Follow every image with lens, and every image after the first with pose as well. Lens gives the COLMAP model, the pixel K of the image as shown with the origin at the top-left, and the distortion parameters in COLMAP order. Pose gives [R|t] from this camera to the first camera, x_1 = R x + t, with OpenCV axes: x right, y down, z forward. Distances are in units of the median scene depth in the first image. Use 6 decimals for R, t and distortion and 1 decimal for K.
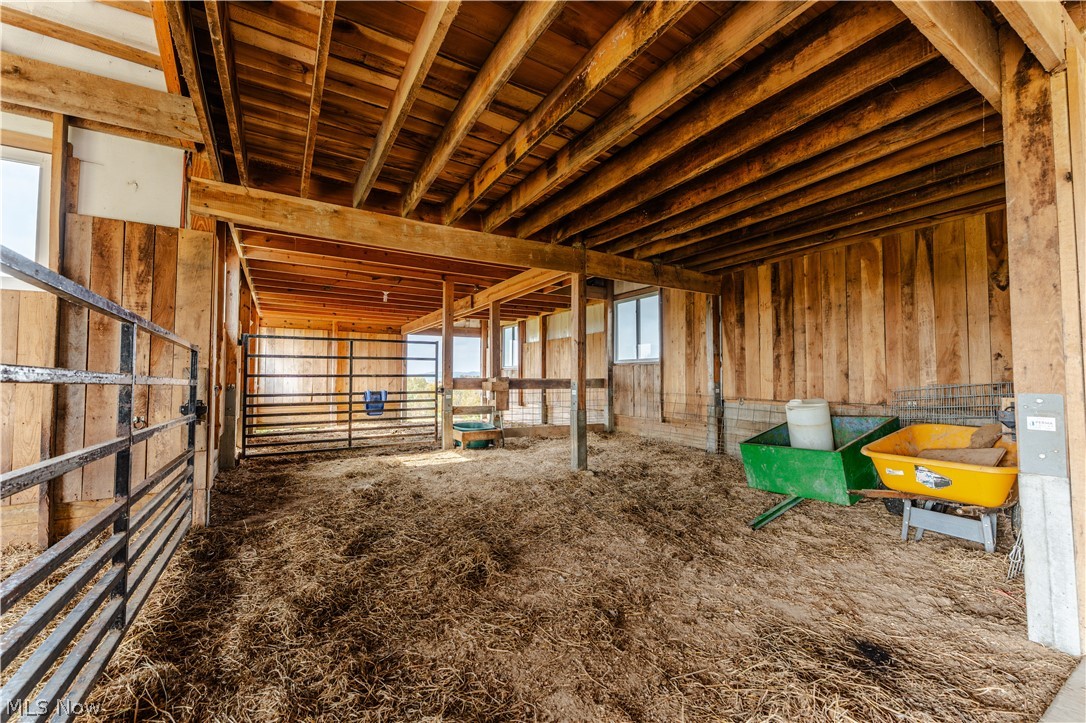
lens RADIAL K [[436.6, 0, 545.2], [0, 436.6, 358.7], [0, 0, 1]] dist [0.000425, -0.000462]
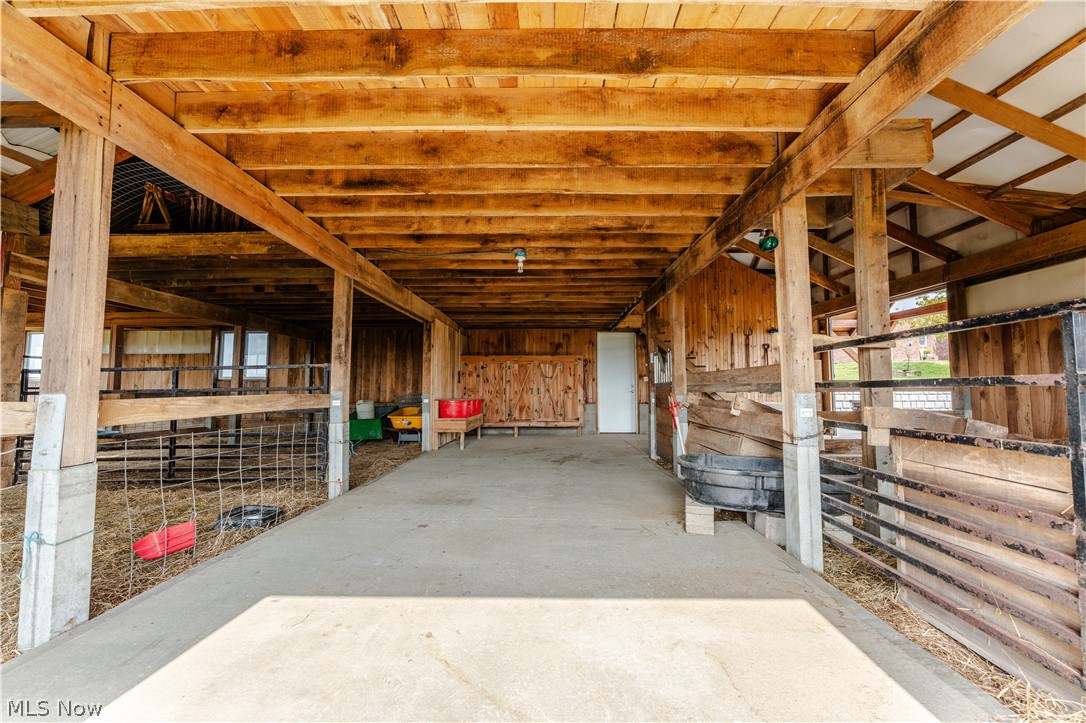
lens RADIAL K [[436.6, 0, 540.9], [0, 436.6, 360.7], [0, 0, 1]] dist [0.000425, -0.000462]
pose [[0.540710, 0.057598, 0.839235, -0.773745], [-0.036812, 0.998318, -0.044799, -0.039938], [-0.840403, -0.006671, 0.541920, -0.932024]]
